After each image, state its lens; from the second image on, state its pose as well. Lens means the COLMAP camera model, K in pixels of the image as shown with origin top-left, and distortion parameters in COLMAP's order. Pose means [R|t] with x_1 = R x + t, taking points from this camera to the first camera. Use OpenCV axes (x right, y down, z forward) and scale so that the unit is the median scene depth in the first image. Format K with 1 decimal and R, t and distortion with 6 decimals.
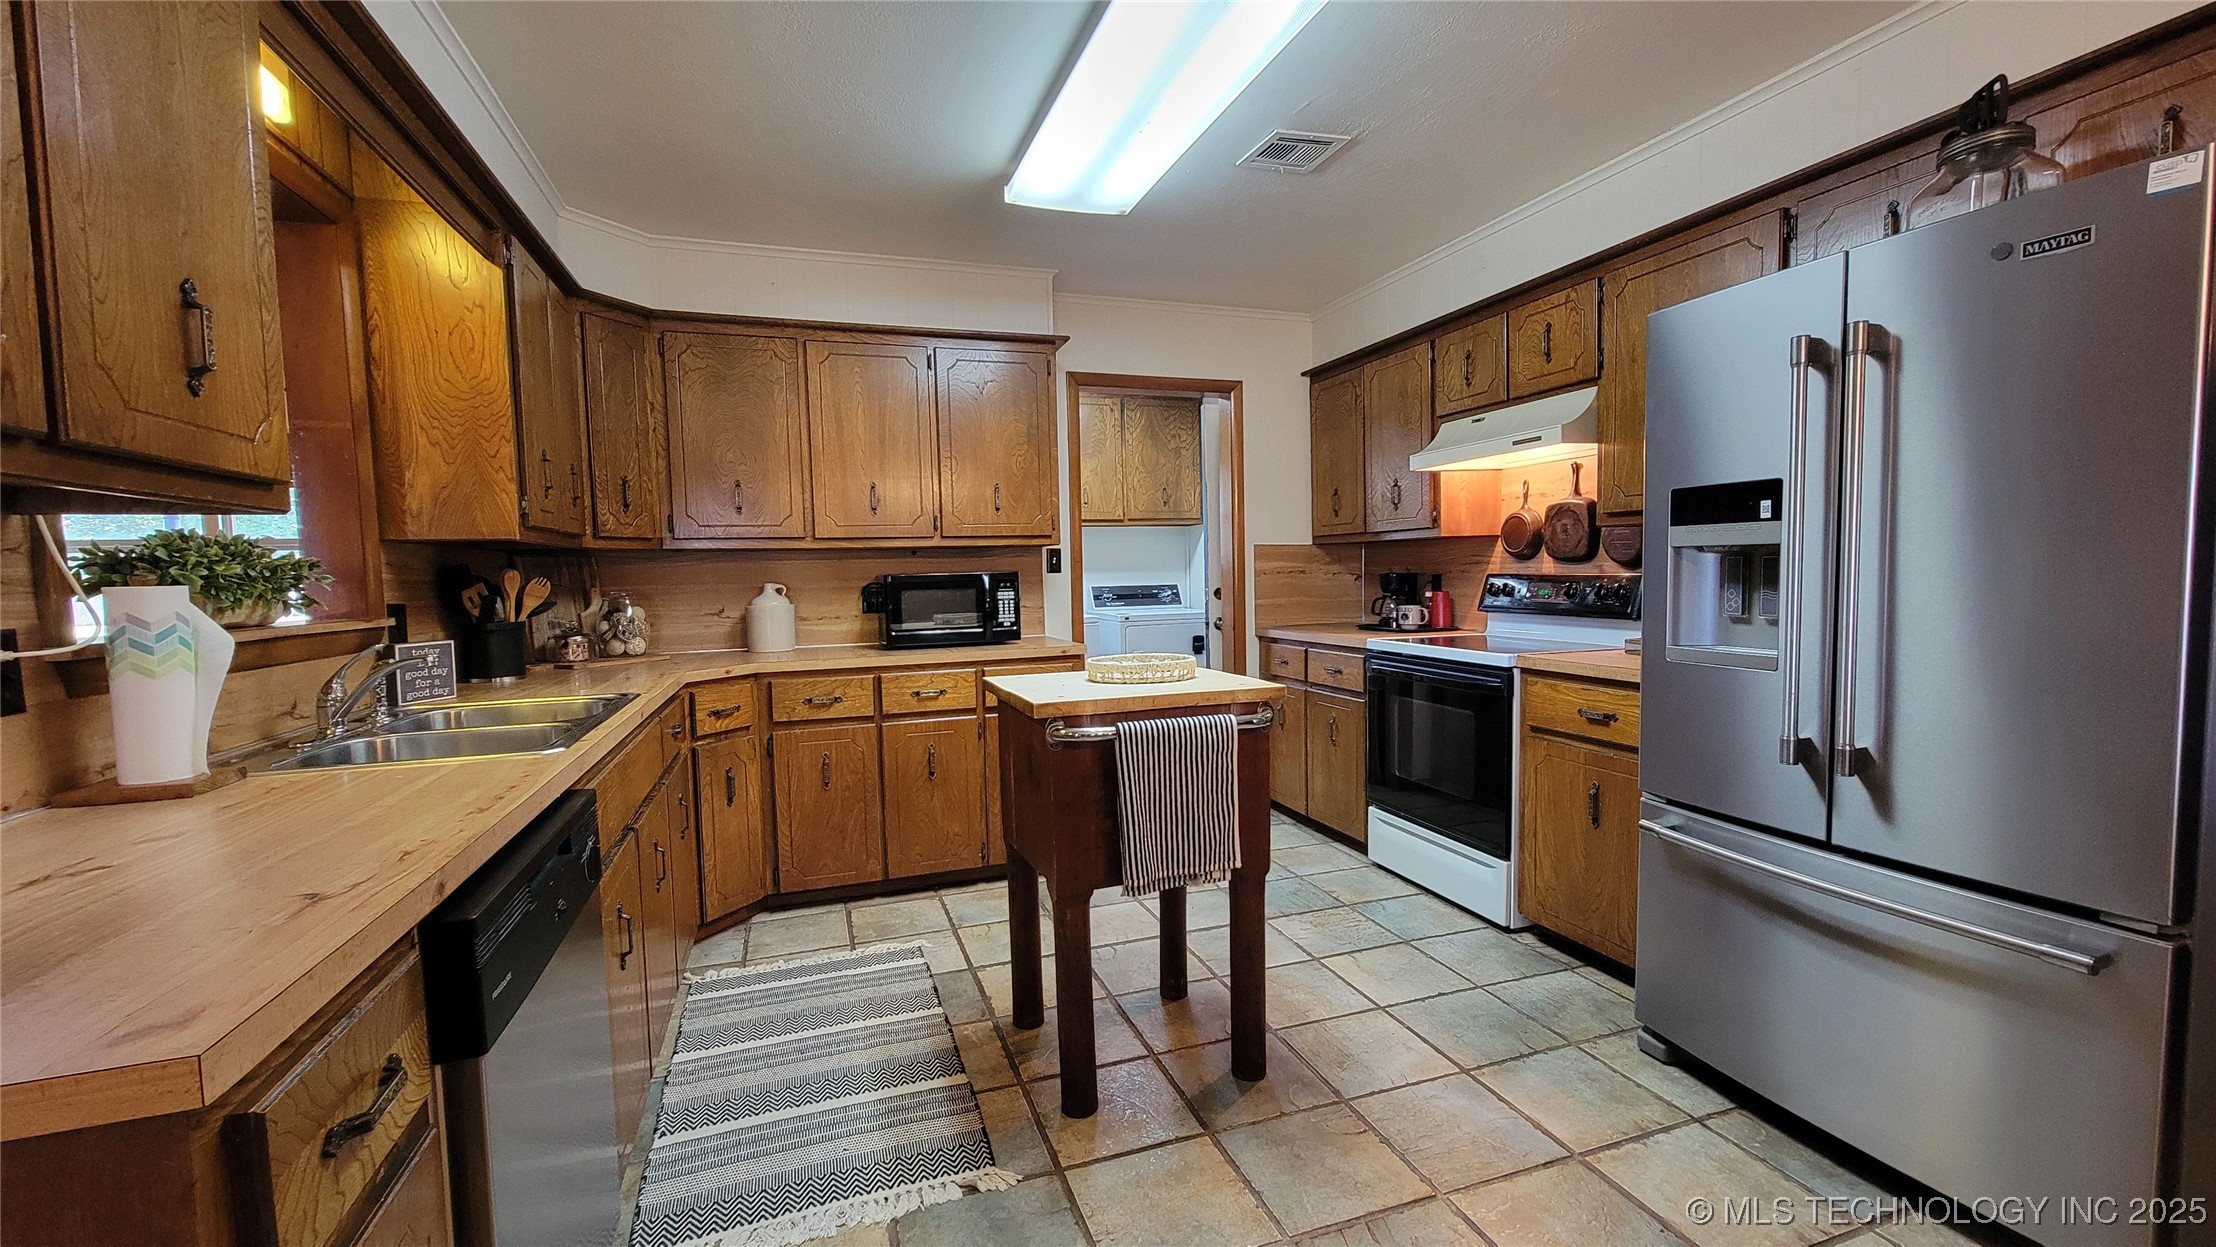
lens RADIAL K [[897.9, 0, 1124.5], [0, 897.9, 623.9], [0, 0, 1]] dist [0.000260, 0.000341]
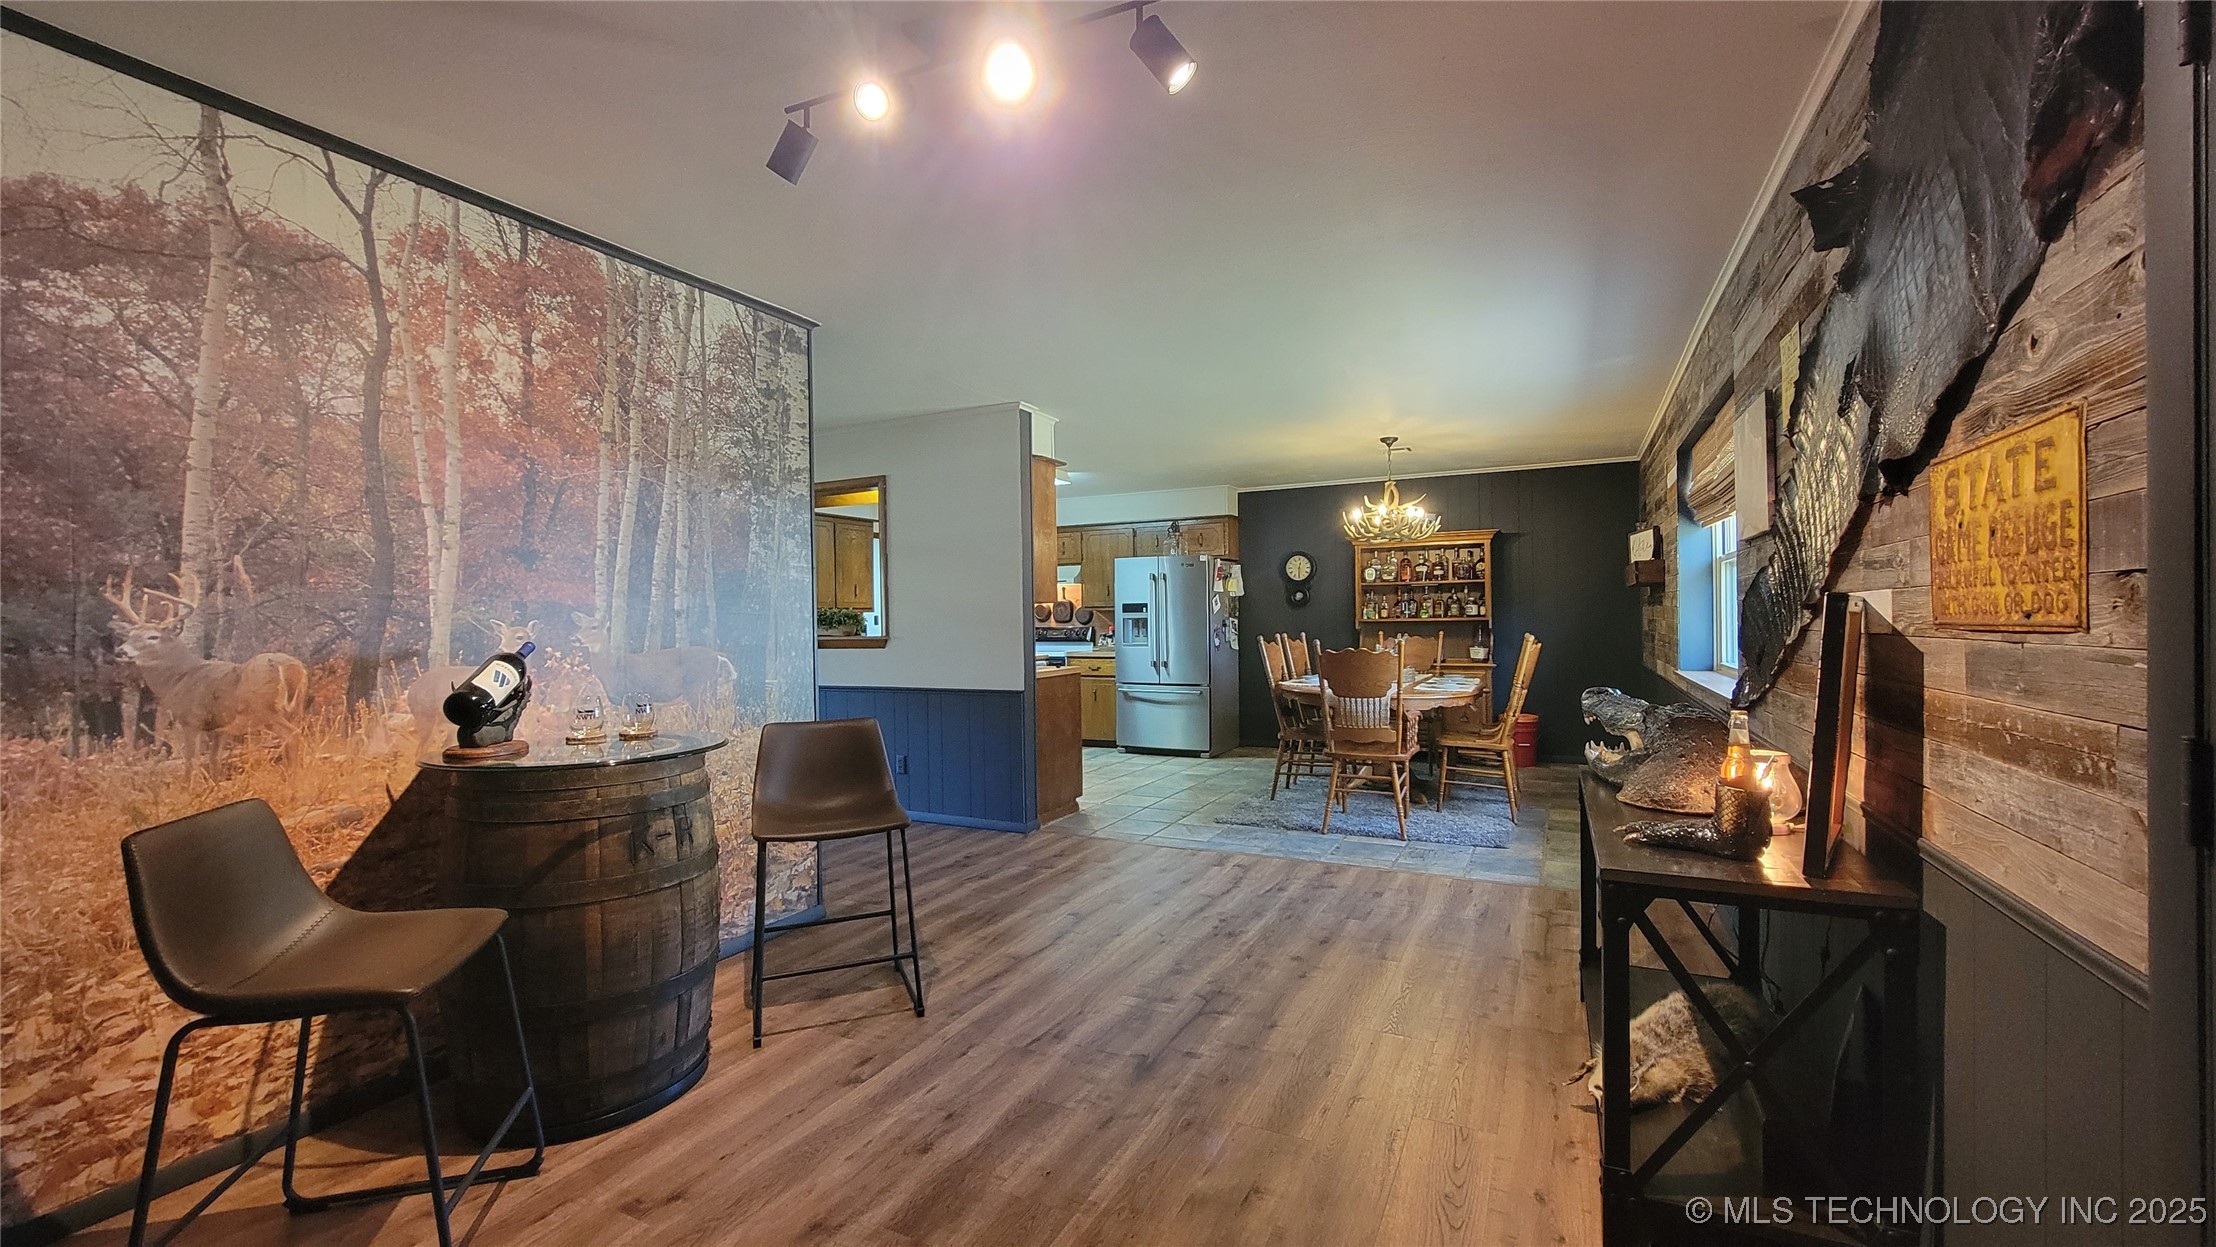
lens RADIAL K [[897.9, 0, 1124.5], [0, 897.9, 623.9], [0, 0, 1]] dist [0.000260, 0.000341]
pose [[0.721661, 0.013990, 0.692105, -2.177565], [0.036640, 0.997622, -0.058370, 0.176219], [-0.691276, 0.067482, 0.719432, -1.899418]]
